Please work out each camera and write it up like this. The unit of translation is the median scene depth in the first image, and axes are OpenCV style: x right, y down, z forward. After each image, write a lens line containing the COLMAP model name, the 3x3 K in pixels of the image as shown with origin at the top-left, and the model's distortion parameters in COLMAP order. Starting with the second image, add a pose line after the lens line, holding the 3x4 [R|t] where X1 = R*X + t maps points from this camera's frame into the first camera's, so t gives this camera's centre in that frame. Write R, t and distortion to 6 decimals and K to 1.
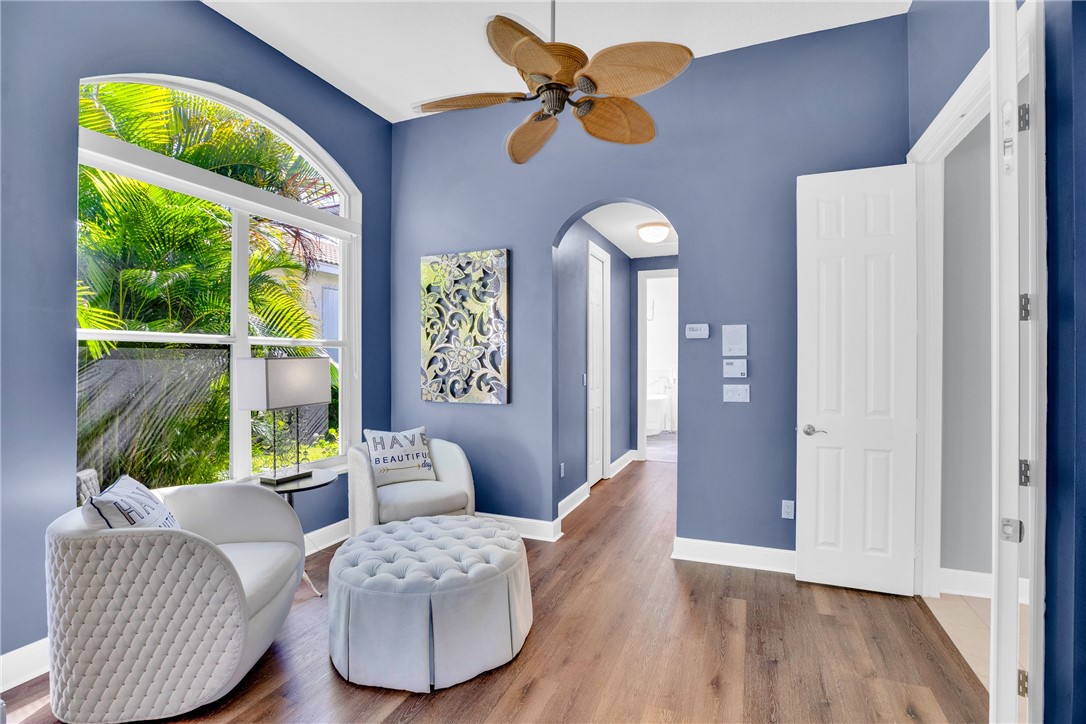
lens RADIAL K [[497.2, 0, 543.5], [0, 497.2, 359.2], [0, 0, 1]] dist [-0.034511, 0.003293]
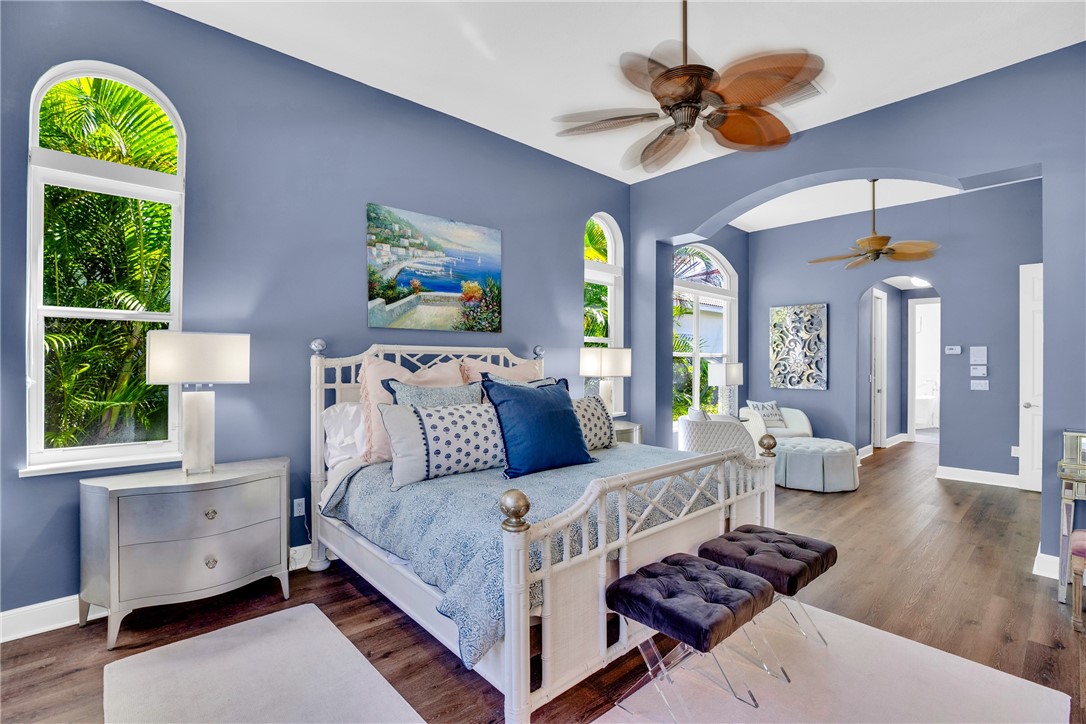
lens RADIAL K [[497.2, 0, 543.5], [0, 497.2, 362.3], [0, 0, 1]] dist [-0.034511, 0.003293]
pose [[0.905578, 0.006774, -0.424125, -0.240876], [-0.008502, 0.999961, -0.002183, 0.003607], [0.424094, 0.005582, 0.905601, -1.024990]]
